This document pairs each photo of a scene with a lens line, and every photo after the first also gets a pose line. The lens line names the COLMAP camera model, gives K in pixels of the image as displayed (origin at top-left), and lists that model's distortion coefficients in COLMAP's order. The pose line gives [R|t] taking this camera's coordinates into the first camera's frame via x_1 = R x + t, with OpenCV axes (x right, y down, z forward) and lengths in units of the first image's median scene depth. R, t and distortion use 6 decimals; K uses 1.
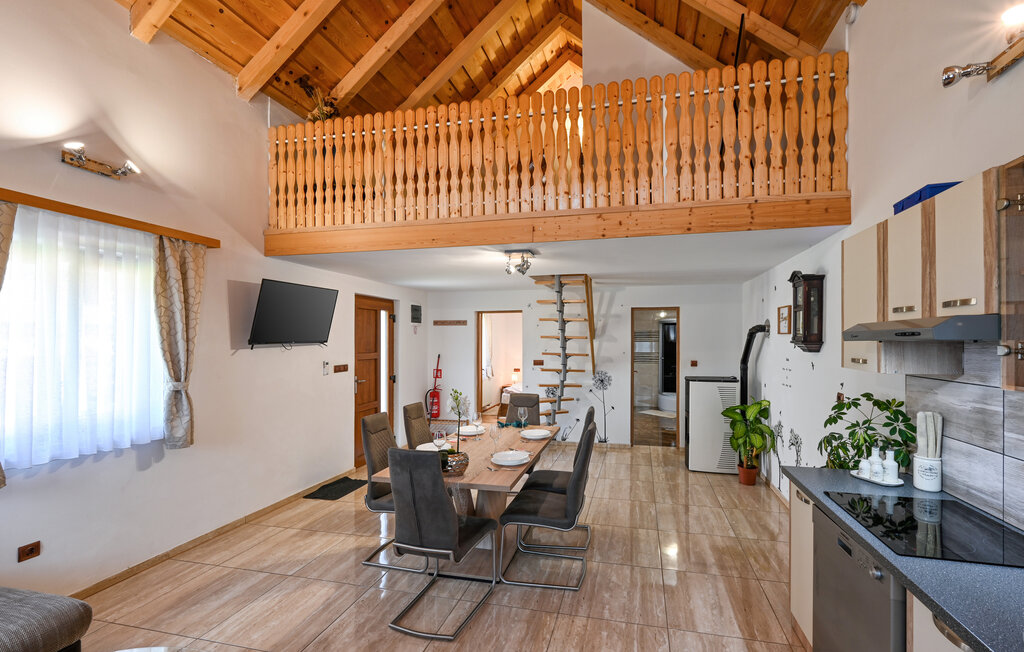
lens RADIAL K [[412.9, 0, 539.4], [0, 412.9, 334.7], [0, 0, 1]] dist [-0.001447, 0.000097]
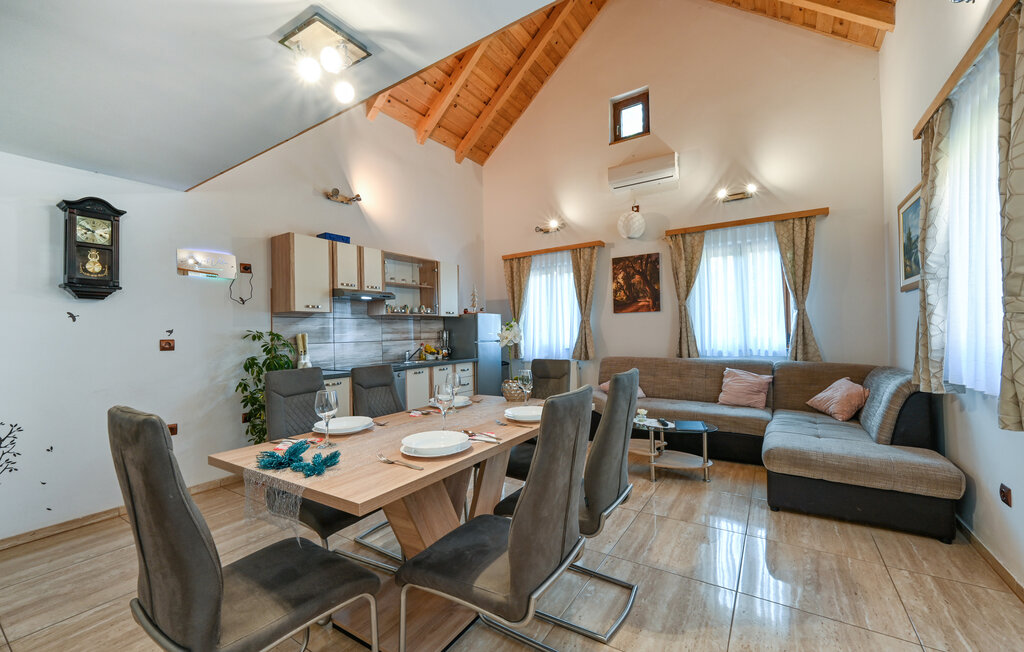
lens RADIAL K [[412.0, 0, 512.0], [0, 412.0, 326.0], [0, 0, 1]] dist [0.000586, 0.000063]
pose [[-0.941692, 0.026584, 0.335424, -0.480668], [0.017680, 0.999406, -0.029569, 0.154549], [-0.336011, -0.021915, -0.941603, 1.731195]]
